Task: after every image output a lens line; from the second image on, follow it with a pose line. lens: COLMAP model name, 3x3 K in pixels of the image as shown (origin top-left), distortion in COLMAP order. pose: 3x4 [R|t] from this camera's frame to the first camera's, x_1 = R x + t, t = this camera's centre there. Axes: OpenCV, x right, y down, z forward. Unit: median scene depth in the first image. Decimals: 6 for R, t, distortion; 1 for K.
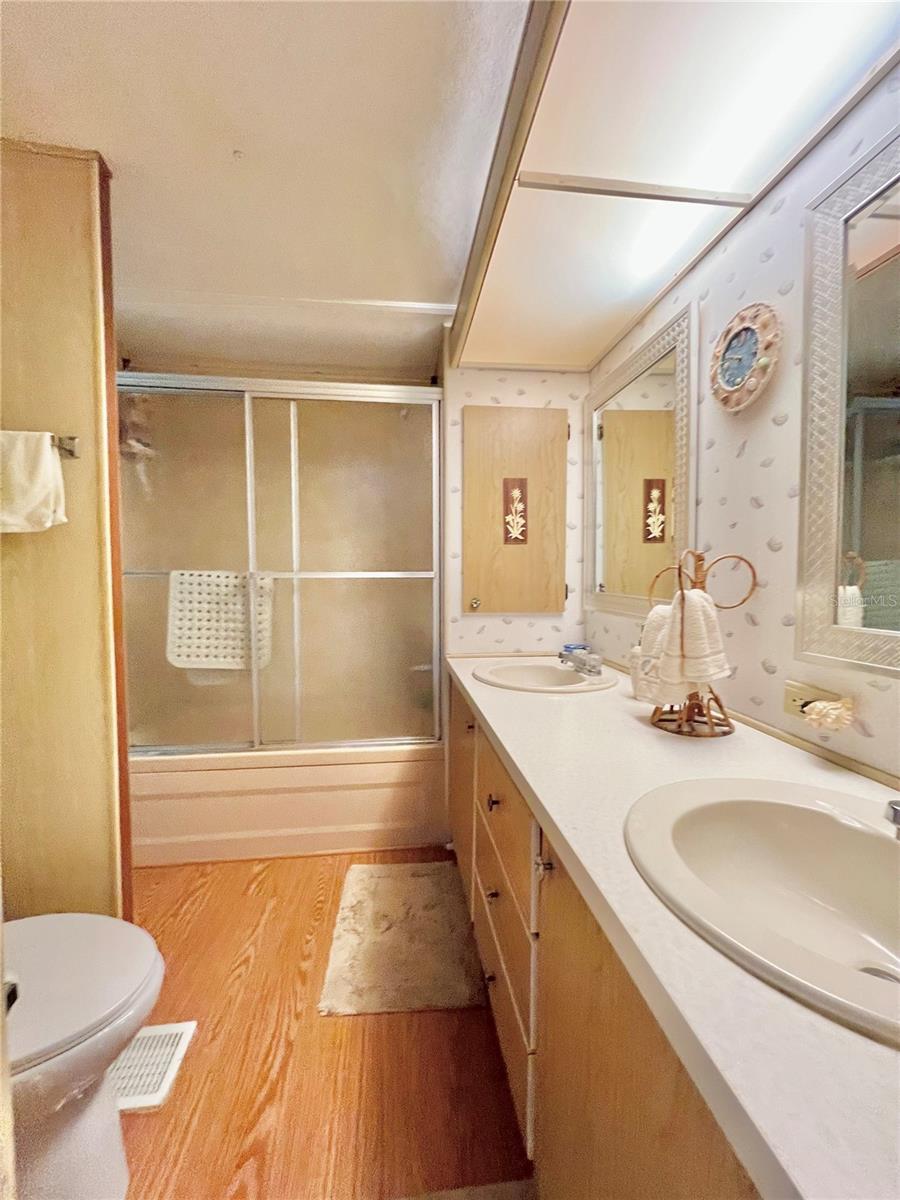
lens RADIAL K [[481.2, 0, 453.0], [0, 481.2, 599.5], [0, 0, 1]] dist [0.001790, -0.000223]
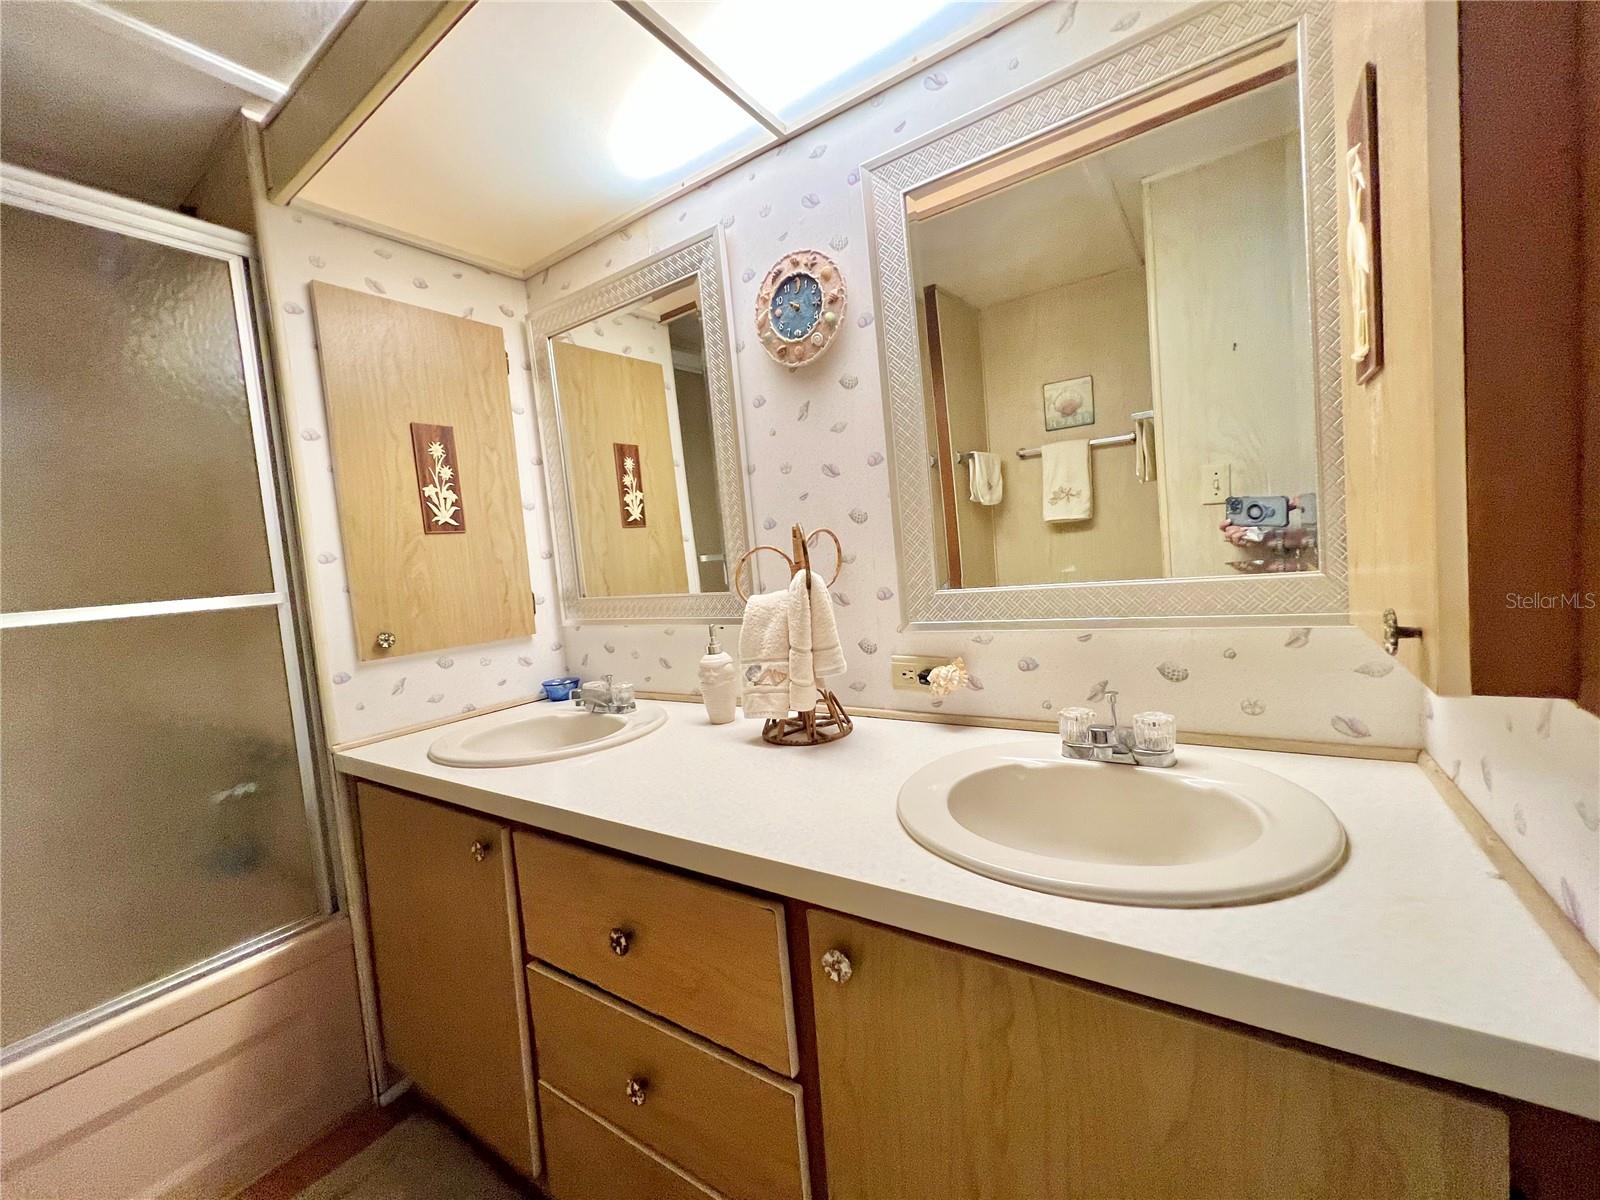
lens RADIAL K [[641.6, 0, 800.8], [0, 641.6, 595.5], [0, 0, 1]] dist [0.001790, -0.000223]
pose [[0.659850, -0.099625, 0.744764, -0.198907], [0.124726, 0.991943, 0.022184, -0.001066], [-0.740973, 0.078253, 0.666959, 0.151721]]
